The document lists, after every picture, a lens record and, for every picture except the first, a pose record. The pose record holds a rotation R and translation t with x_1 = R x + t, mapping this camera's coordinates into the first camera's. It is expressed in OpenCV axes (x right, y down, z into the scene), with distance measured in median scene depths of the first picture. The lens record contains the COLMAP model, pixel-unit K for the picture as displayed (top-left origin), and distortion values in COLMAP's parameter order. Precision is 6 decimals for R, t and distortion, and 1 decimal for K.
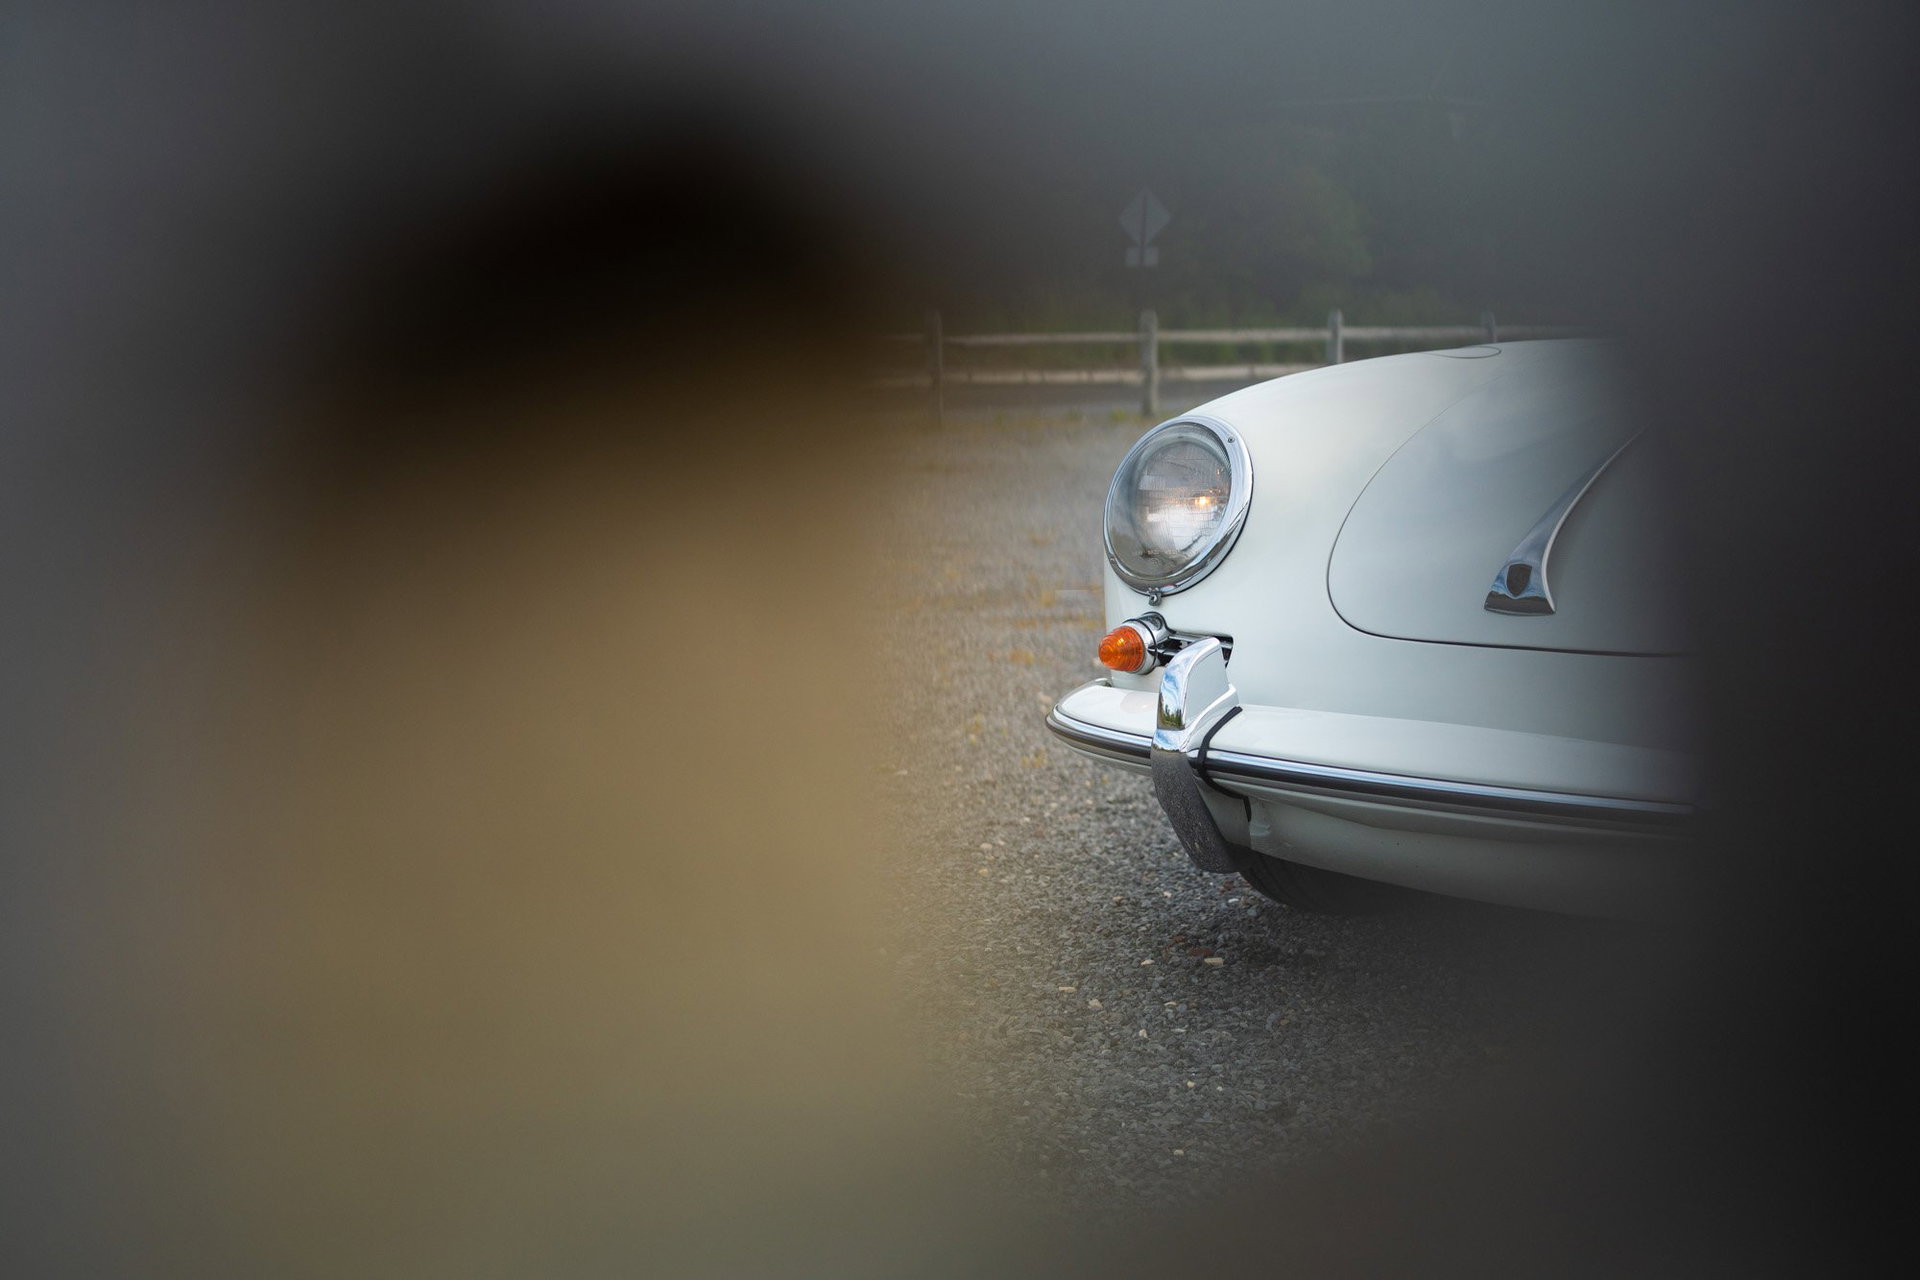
lens RADIAL K [[3233.3, 0, 959.7], [0, 3233.3, 641.1], [0, 0, 1]] dist [-0.148844, 0.000000]
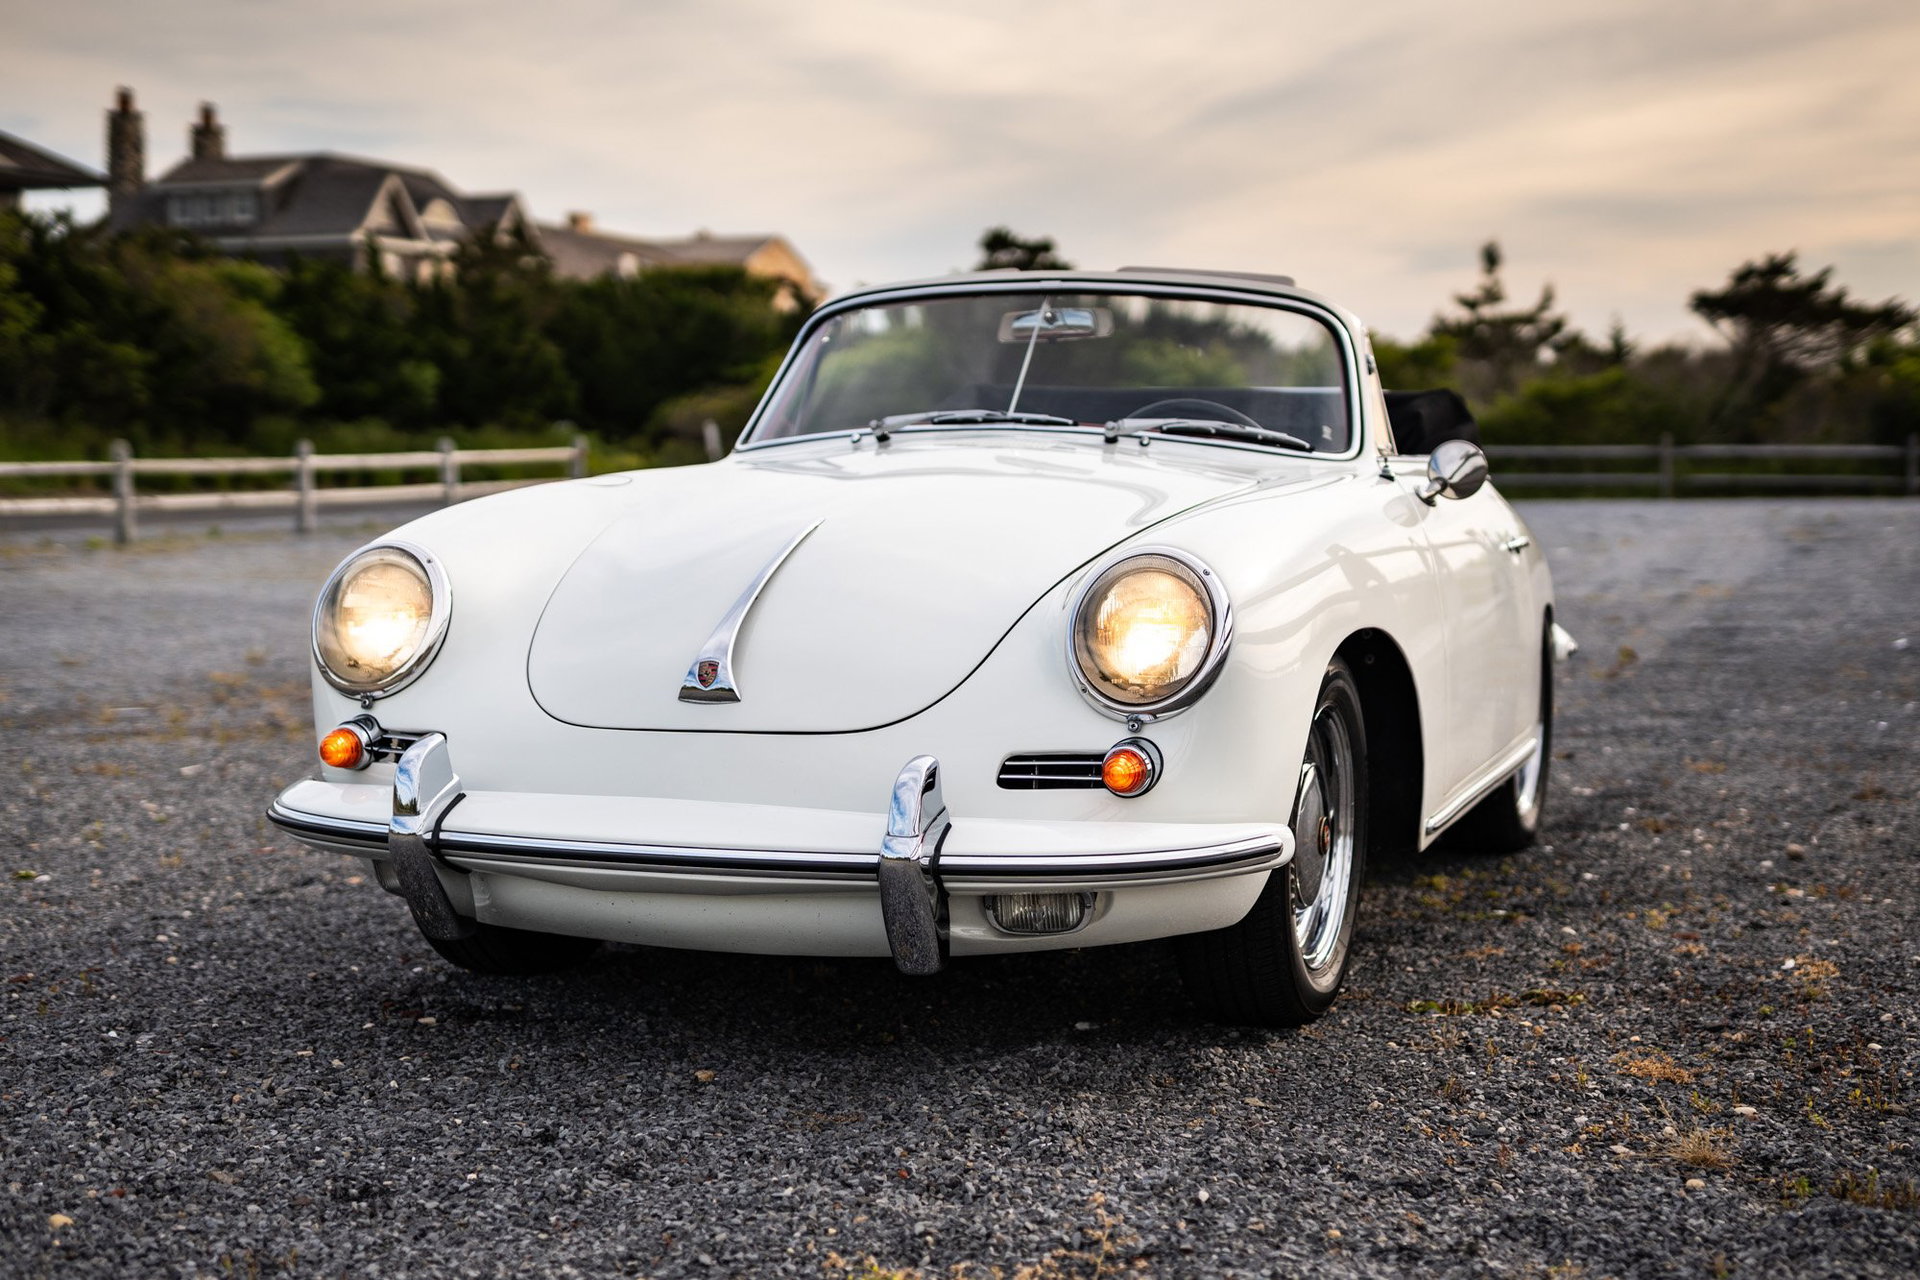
lens RADIAL K [[3233.3, 0, 962.1], [0, 3233.3, 634.5], [0, 0, 1]] dist [-0.148844, 0.000000]
pose [[0.922649, -0.026873, 0.384703, -0.180379], [0.041514, 0.998693, -0.029802, 0.005151], [-0.383399, 0.043468, 0.922559, -0.121513]]
